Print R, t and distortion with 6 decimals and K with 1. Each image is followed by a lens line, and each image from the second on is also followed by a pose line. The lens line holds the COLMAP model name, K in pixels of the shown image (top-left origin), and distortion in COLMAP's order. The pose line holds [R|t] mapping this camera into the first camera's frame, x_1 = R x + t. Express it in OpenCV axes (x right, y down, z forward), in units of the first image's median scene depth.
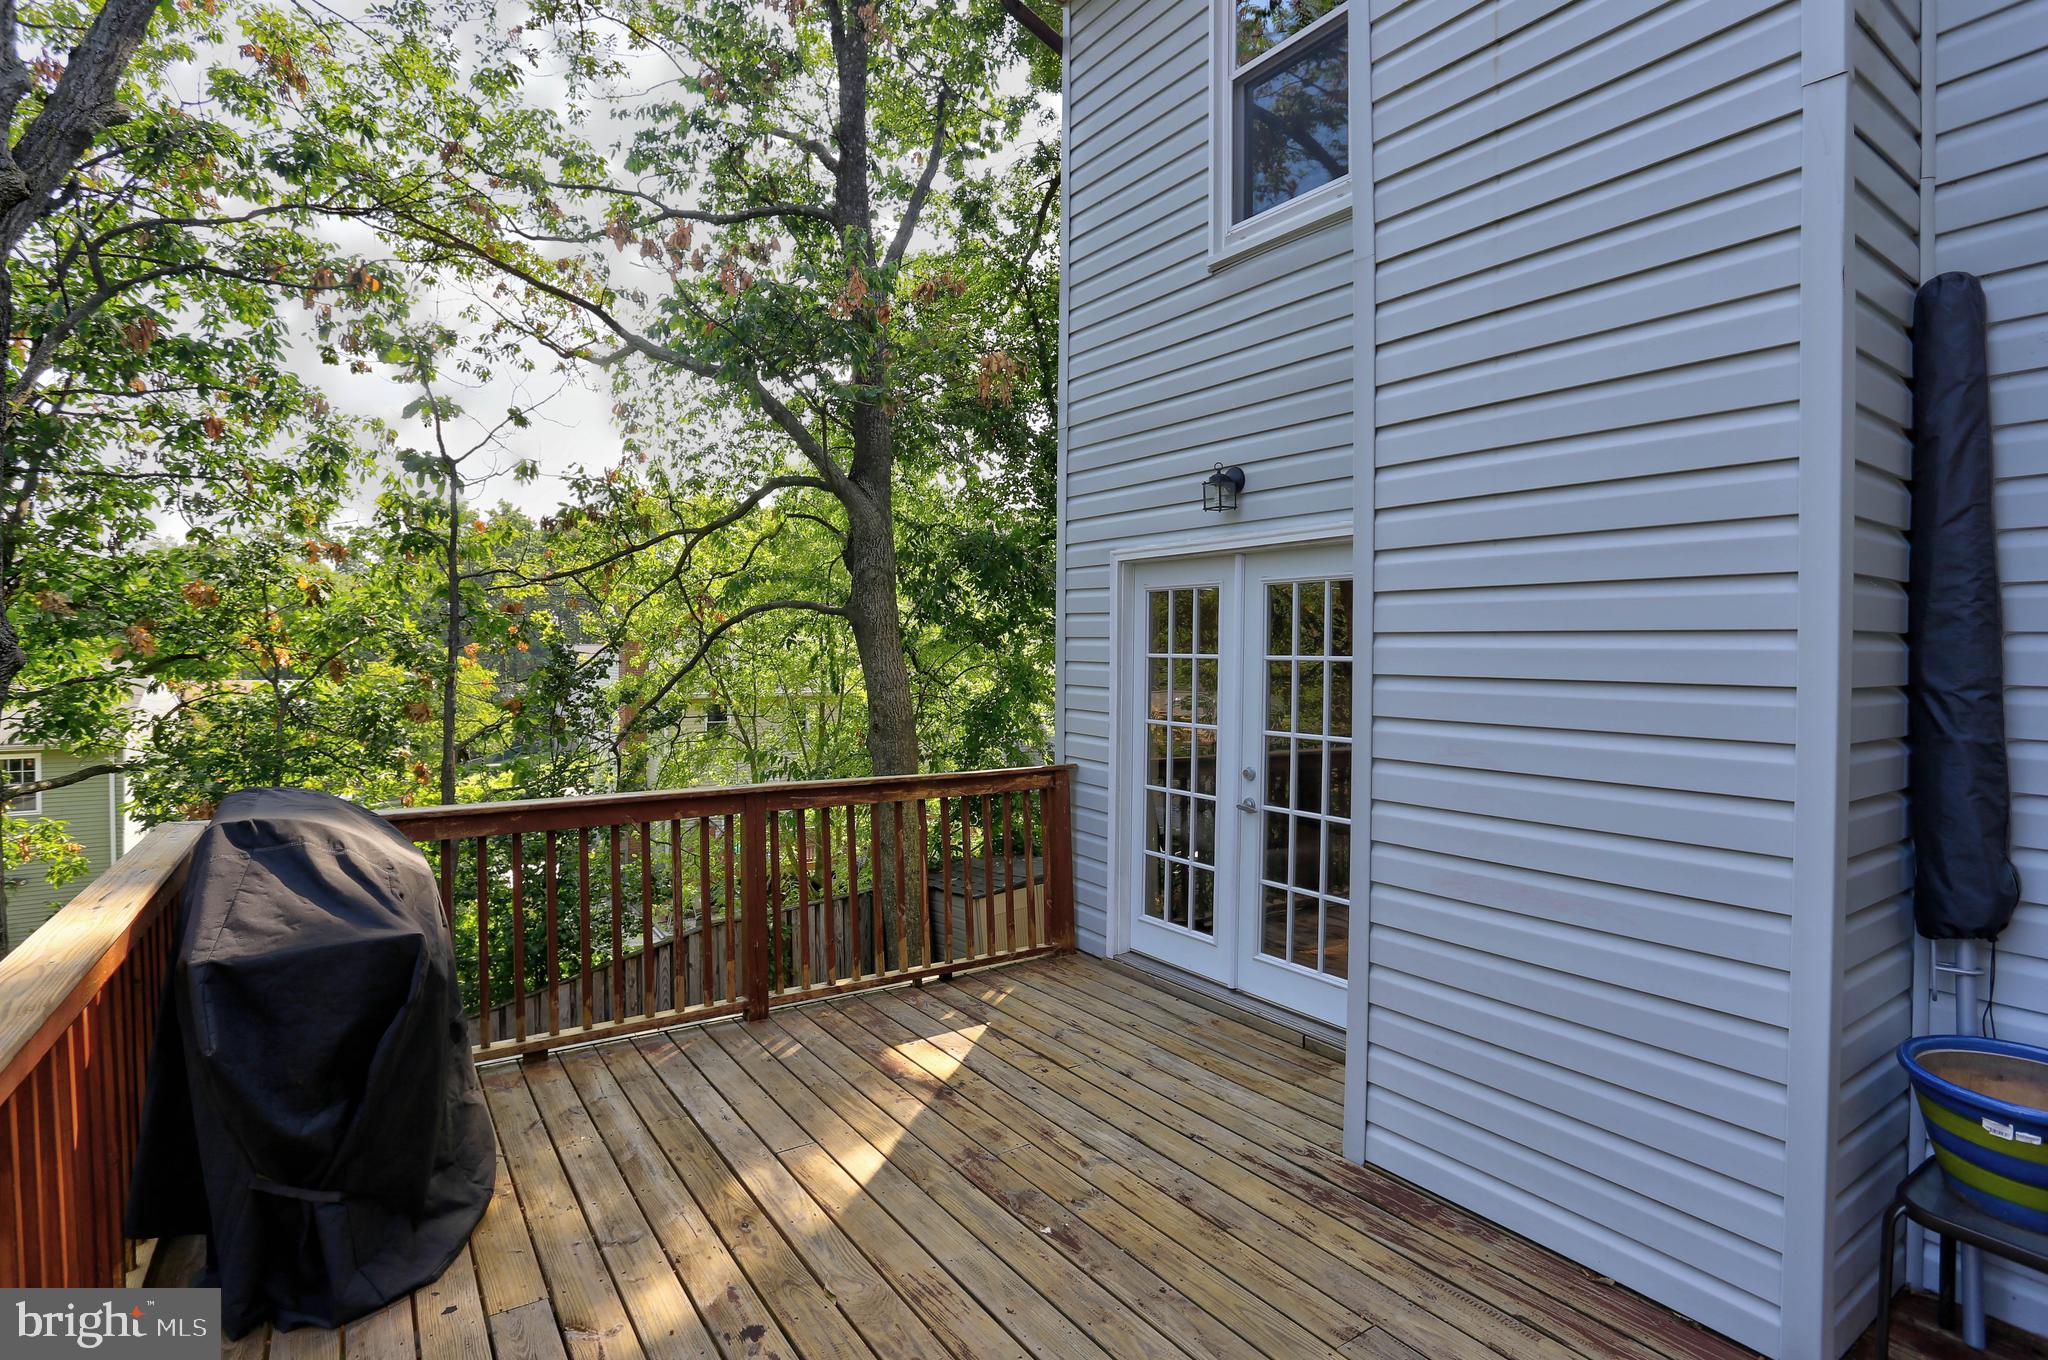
lens RADIAL K [[1019.5, 0, 1012.7], [0, 1019.5, 665.8], [0, 0, 1]] dist [-0.054205, 0.014939]
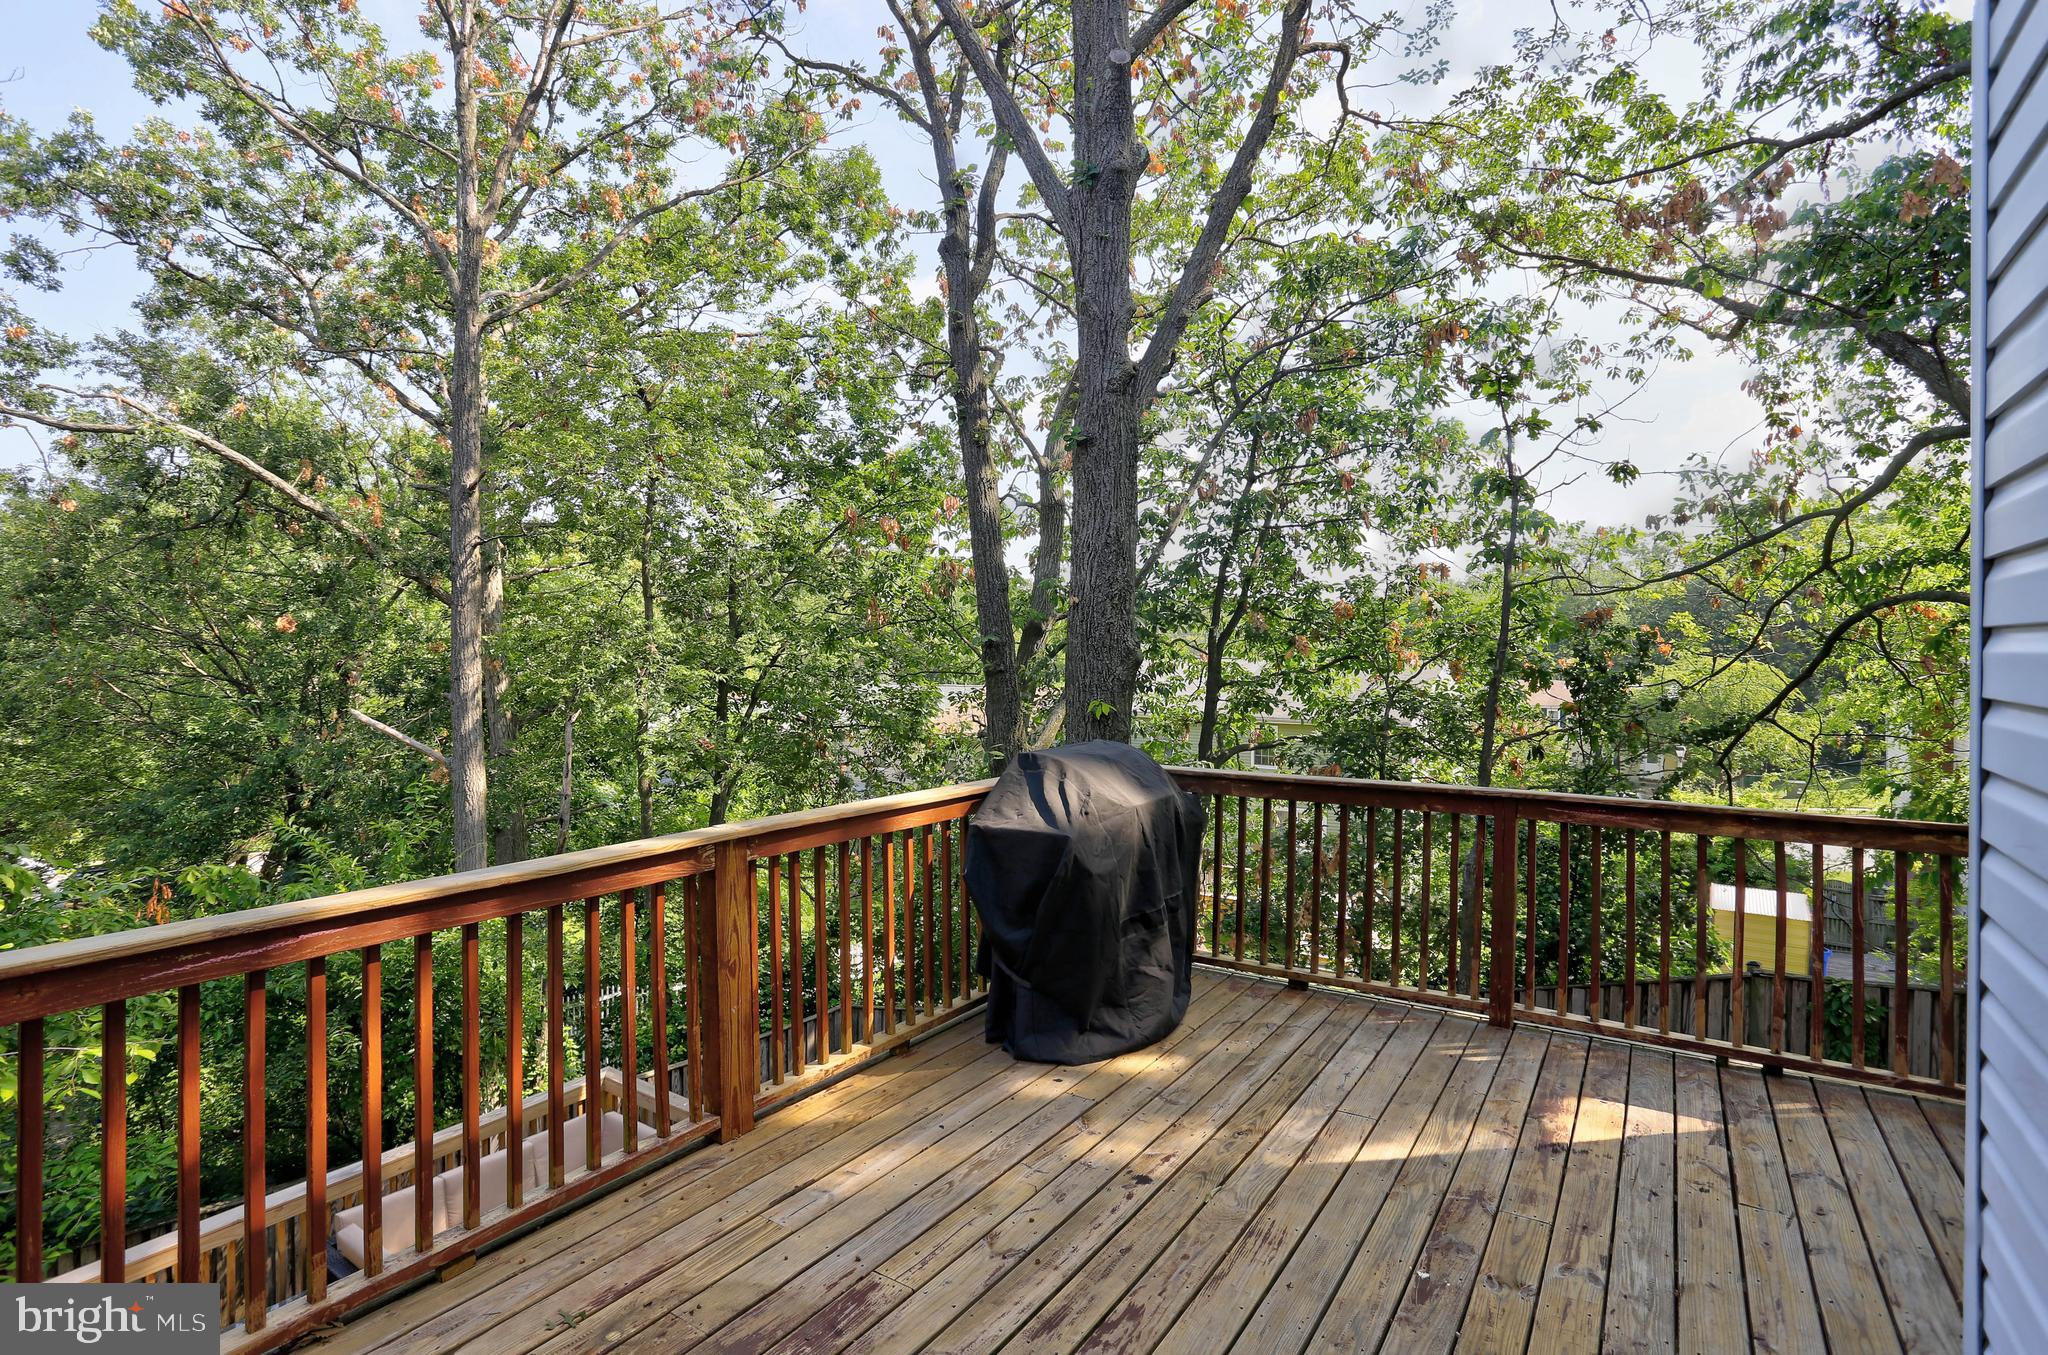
lens RADIAL K [[1019.5, 0, 1027.3], [0, 1019.5, 674.8], [0, 0, 1]] dist [-0.054205, 0.014939]
pose [[0.365997, 0.018475, -0.930432, 0.496169], [-0.009713, 0.999824, 0.016033, -0.009439], [0.930565, 0.003169, 0.366113, 0.201379]]
